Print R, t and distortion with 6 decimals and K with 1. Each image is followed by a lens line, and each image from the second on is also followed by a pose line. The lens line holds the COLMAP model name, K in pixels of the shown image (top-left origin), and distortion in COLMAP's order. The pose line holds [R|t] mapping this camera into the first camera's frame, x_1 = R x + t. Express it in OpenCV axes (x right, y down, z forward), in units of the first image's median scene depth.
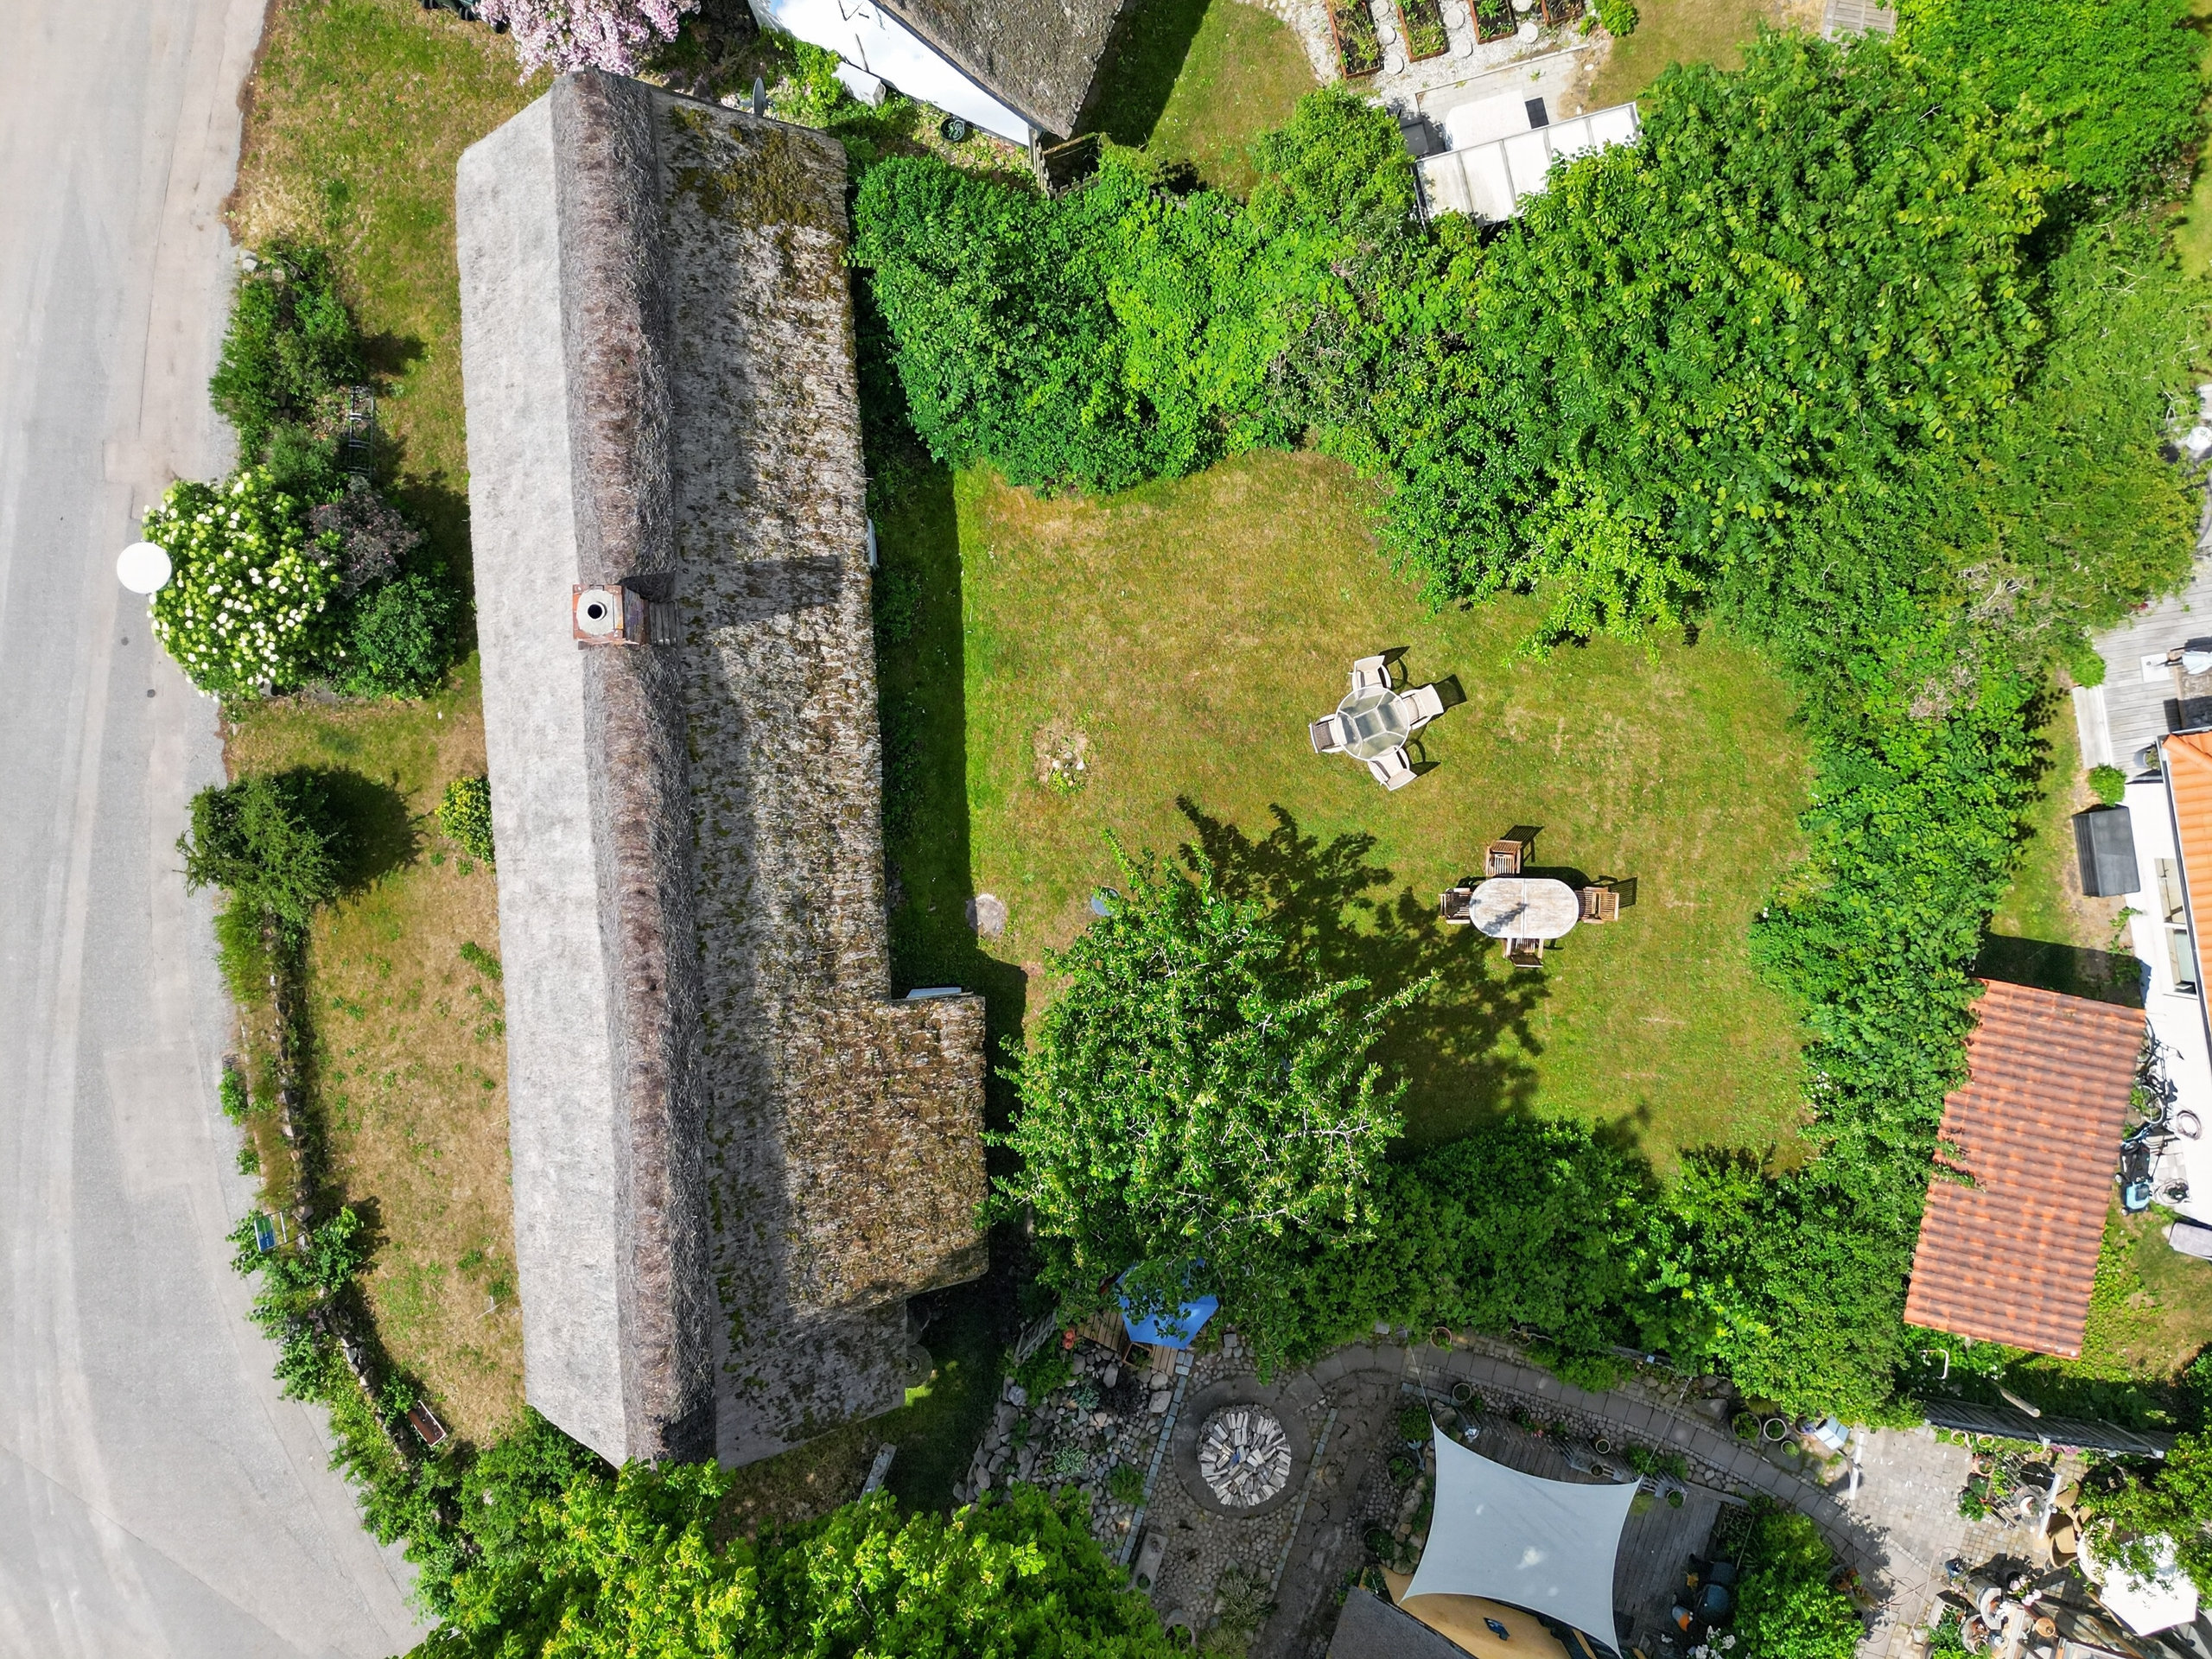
lens RADIAL K [[1741.7, 0, 1116.6], [0, 1741.7, 826.8], [0, 0, 1]] dist [0.090395, -0.107345]
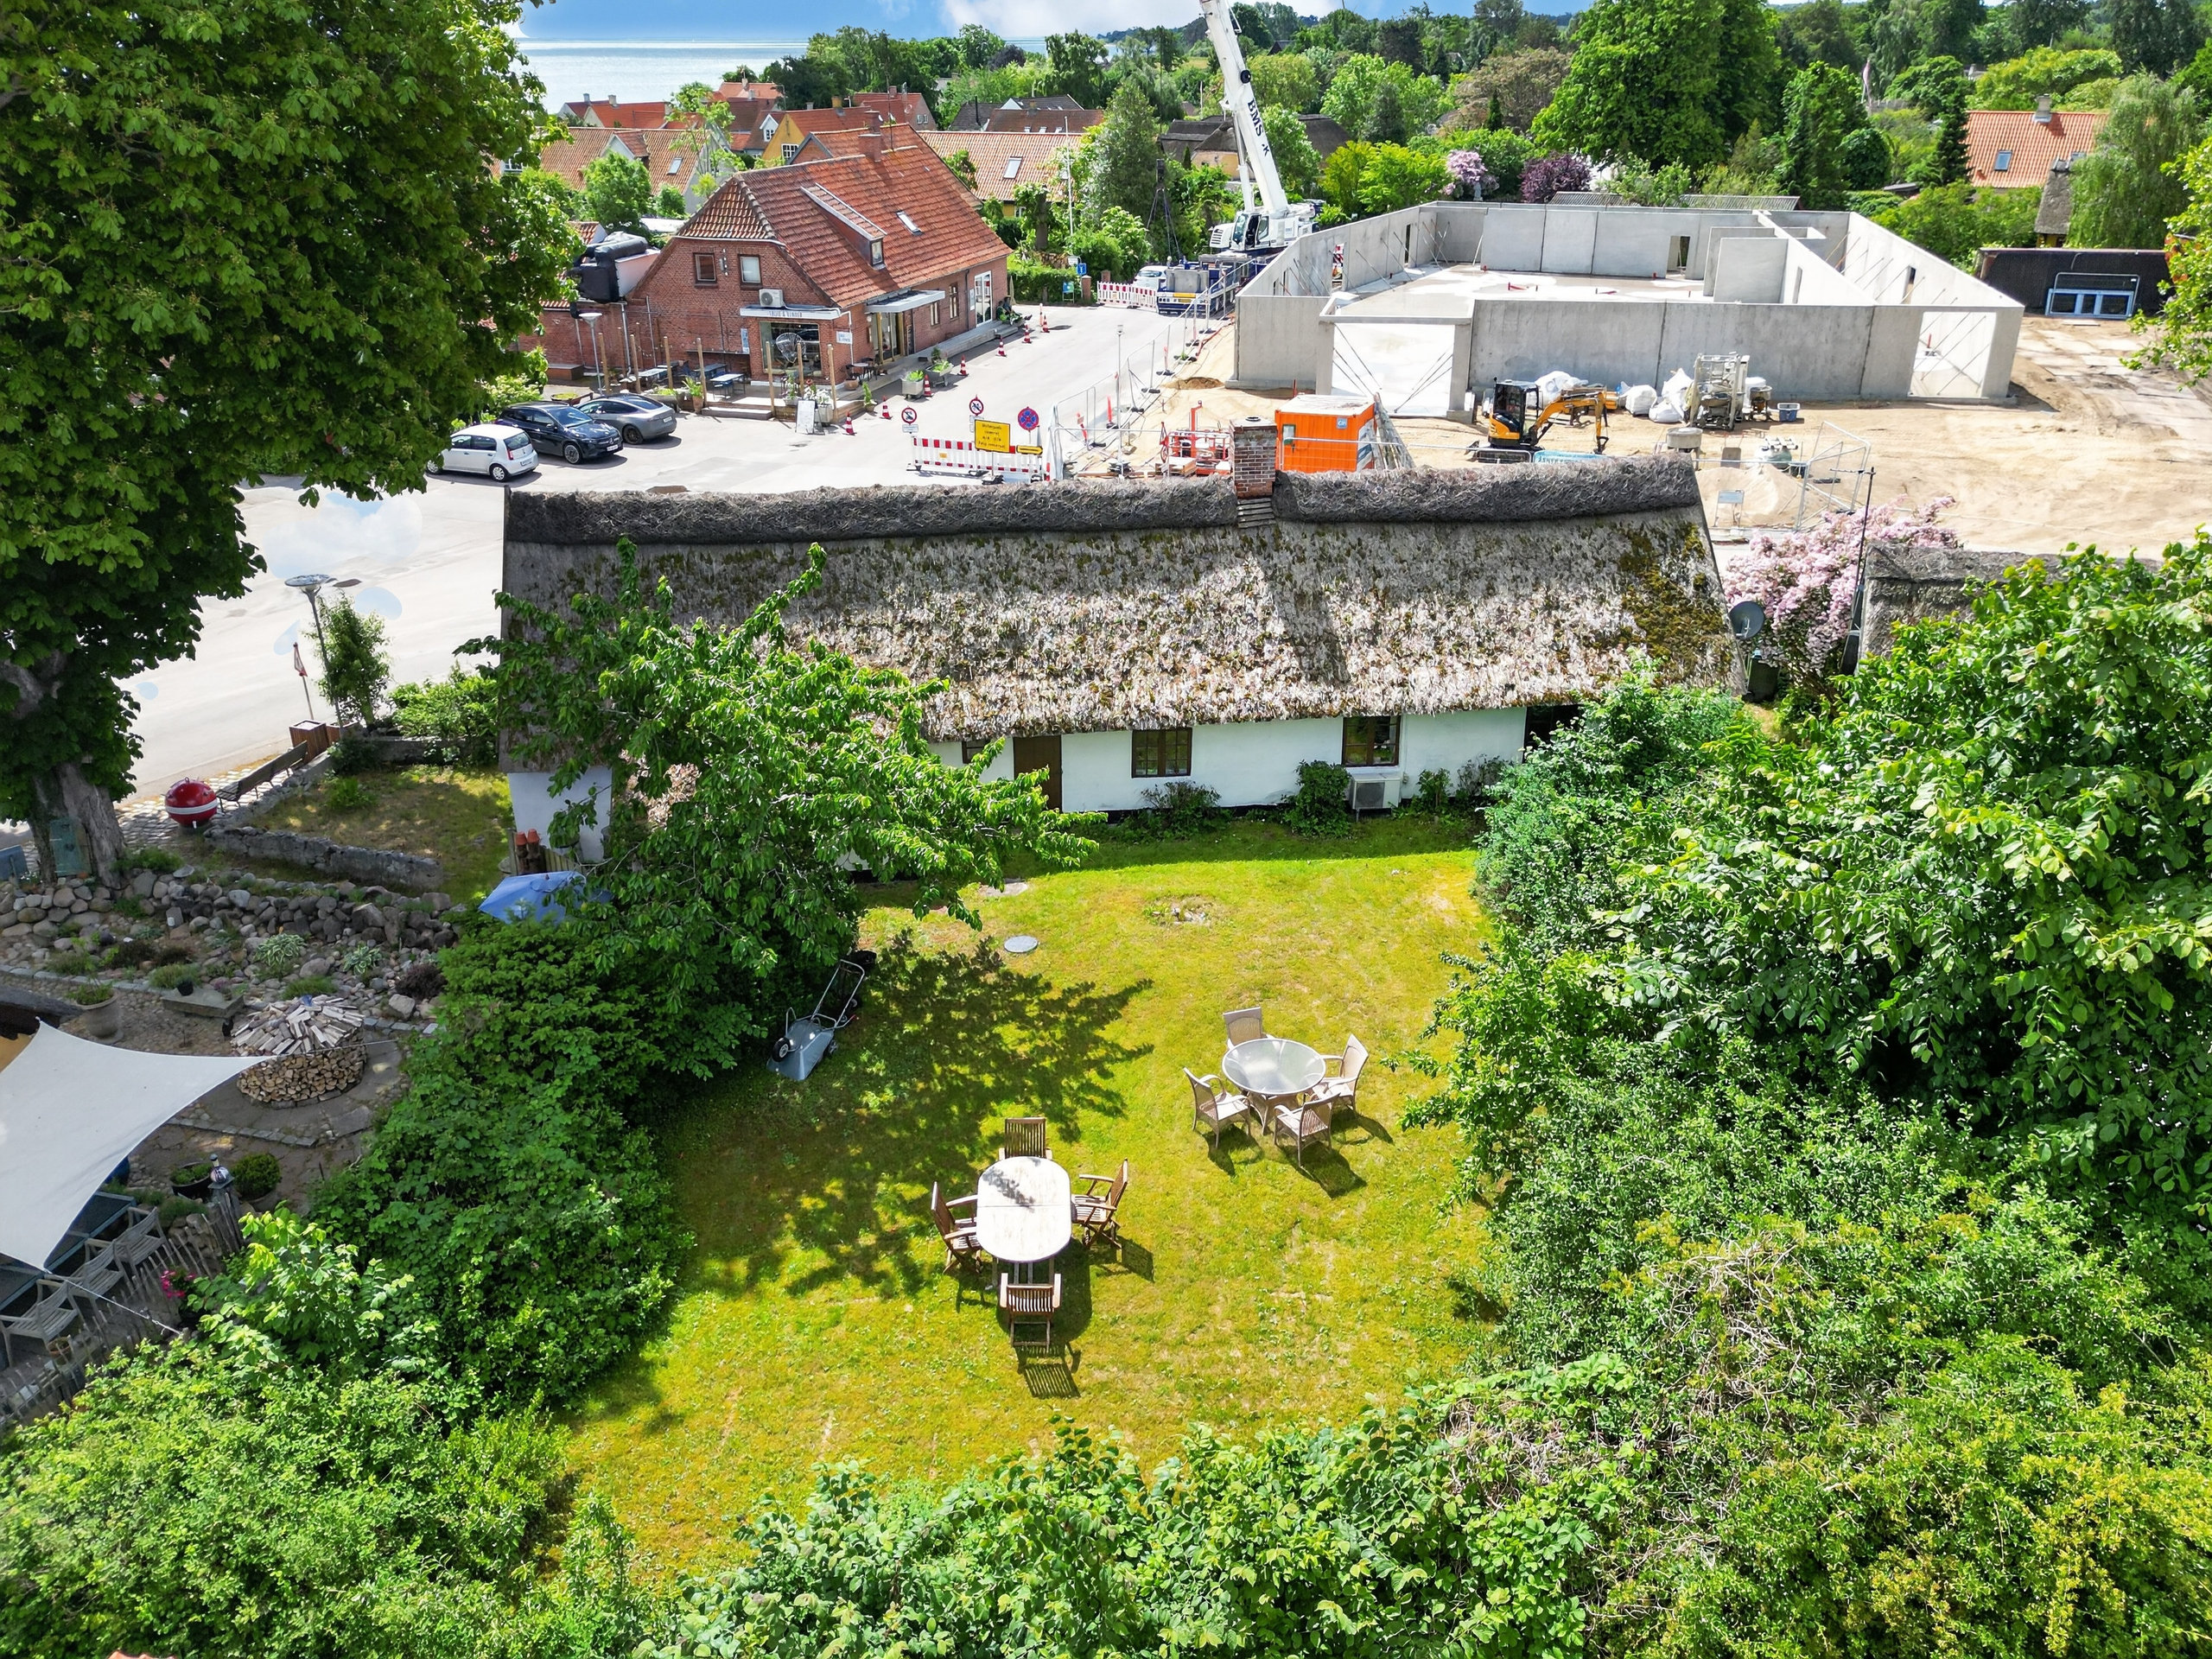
lens RADIAL K [[1741.7, 0, 1089.5], [0, 1741.7, 815.7], [0, 0, 1]] dist [0.090395, -0.107345]
pose [[0.051436, 0.402099, -0.914150, 0.782127], [-0.998508, 0.037488, -0.039693, 0.043135], [0.018309, 0.914829, 0.403427, 0.620823]]
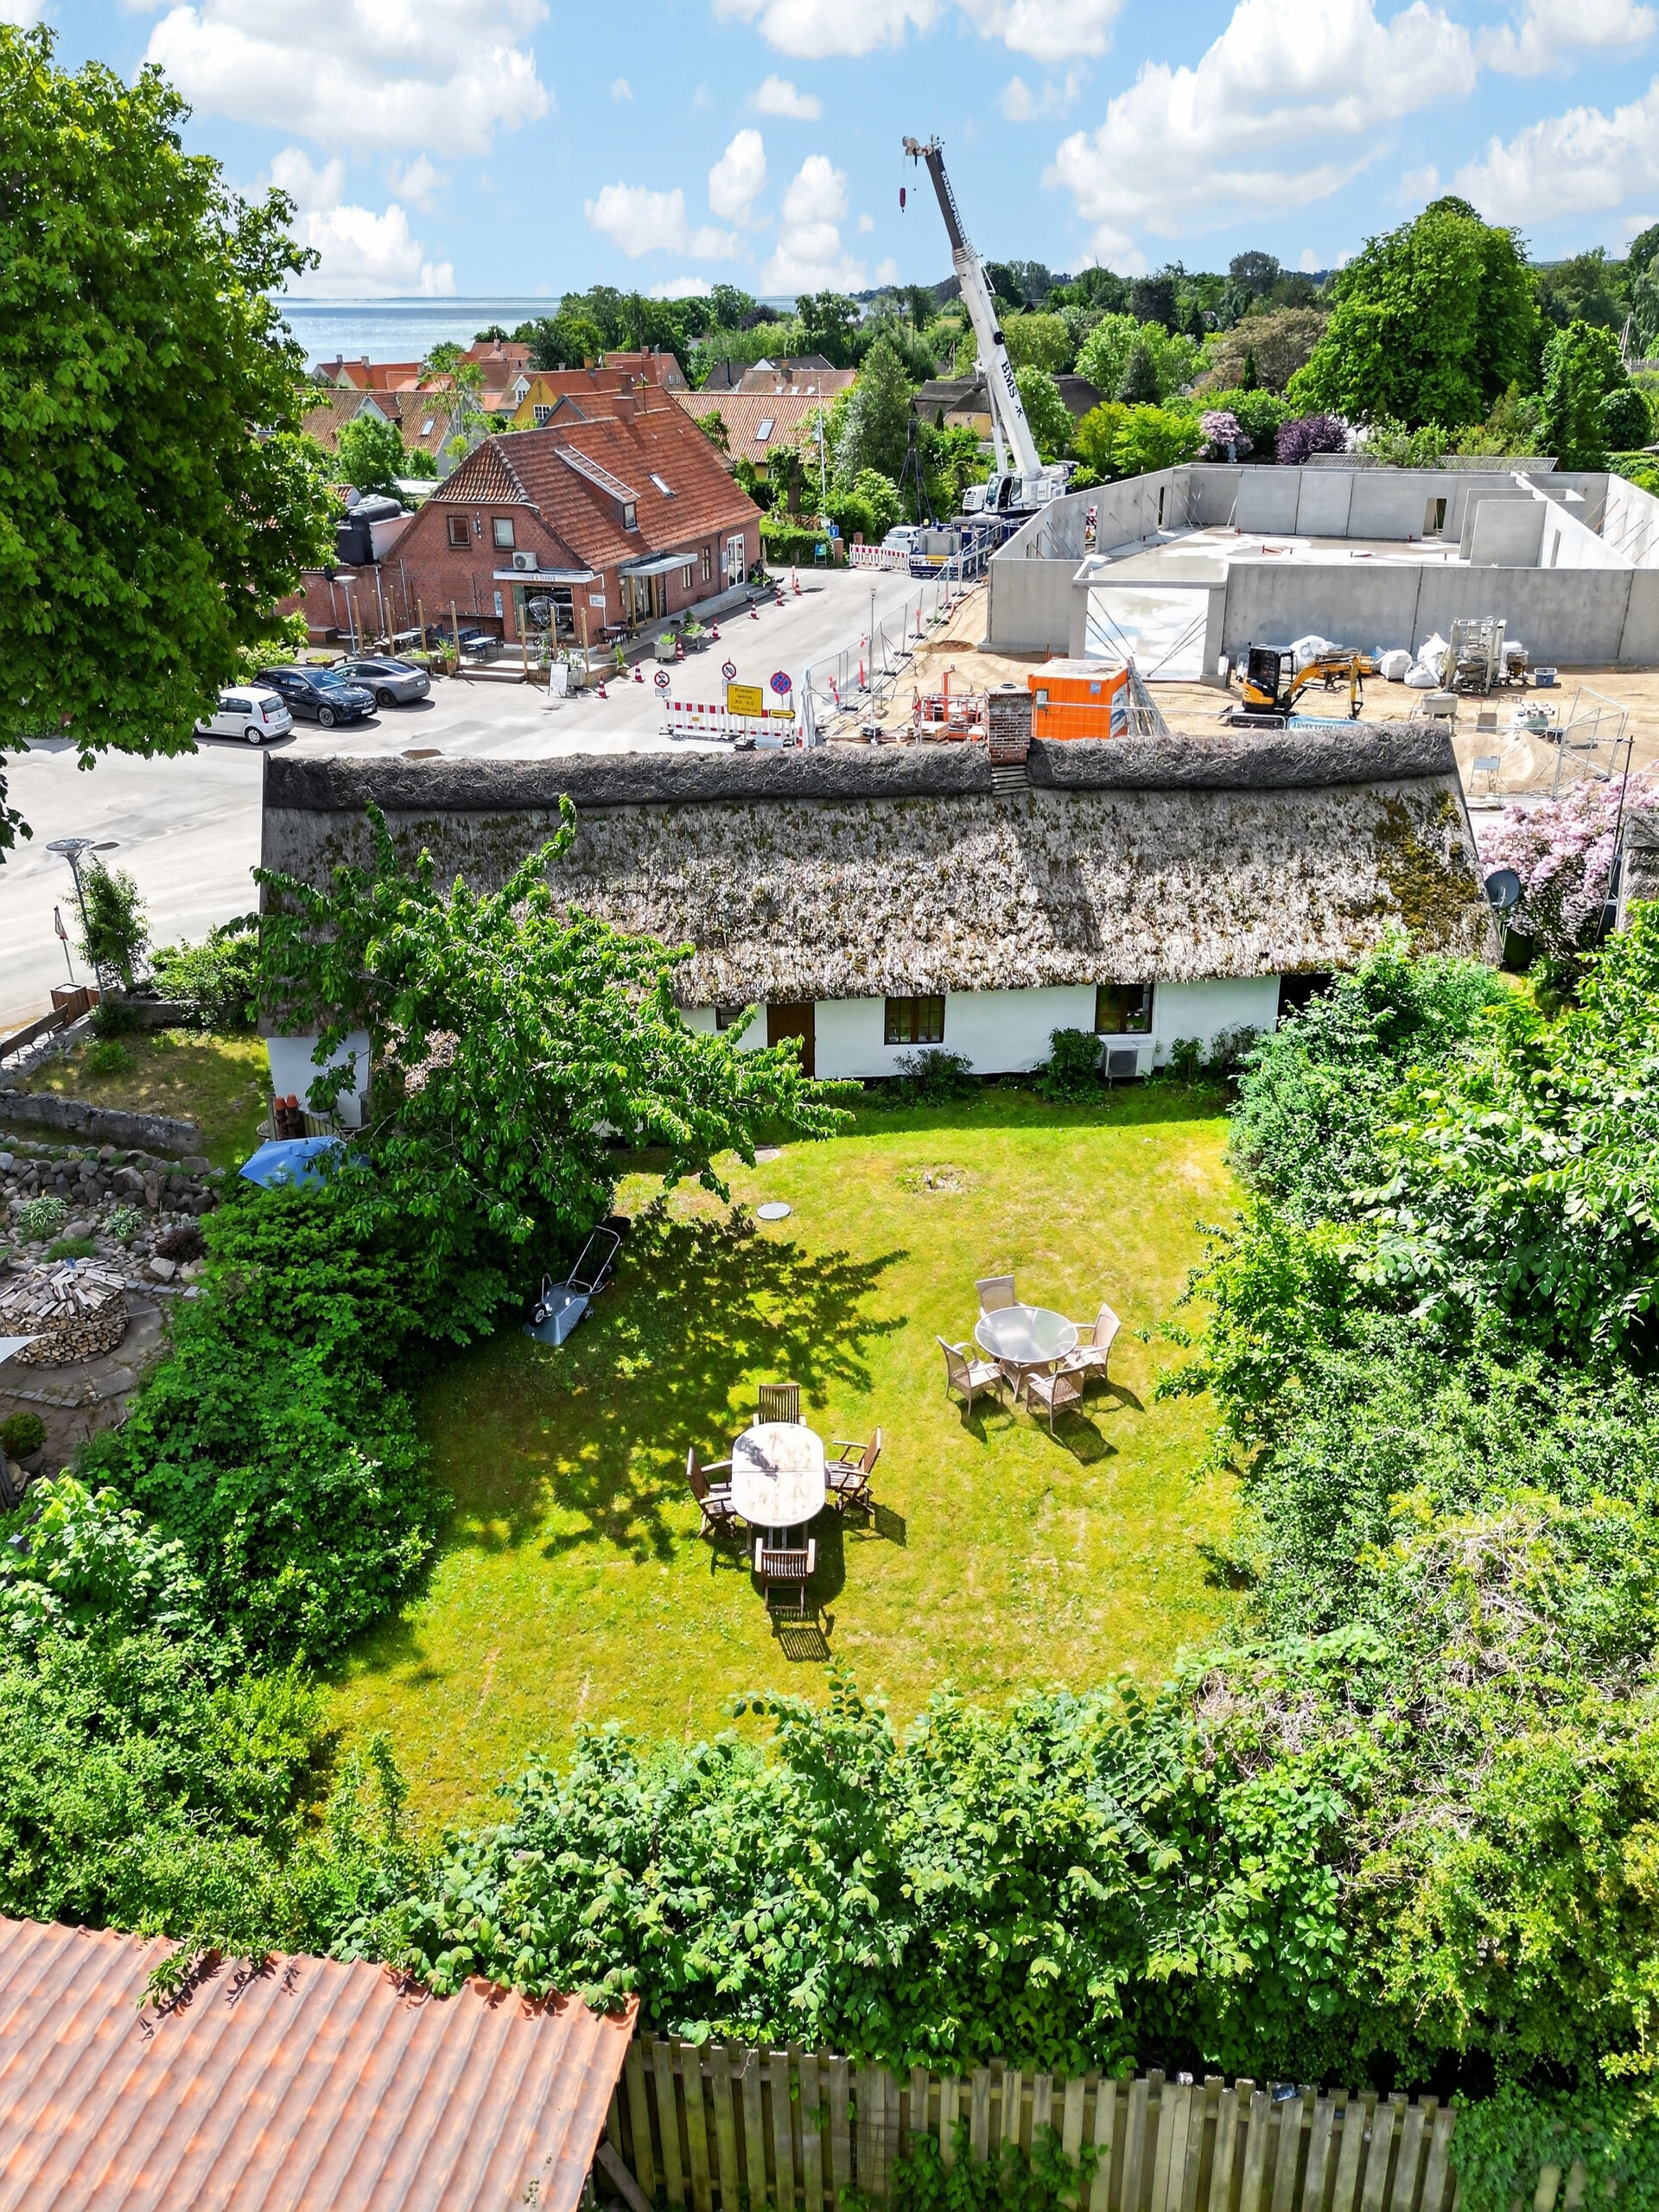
lens RADIAL K [[1741.7, 0, 812.9], [0, 1741.7, 1092.0], [0, 0, 1]] dist [0.090395, -0.107345]
pose [[0.036814, 0.409995, -0.911344, 0.784565], [-0.999135, 0.032725, -0.025638, 0.046356], [0.019312, 0.911500, 0.410845, 0.616561]]
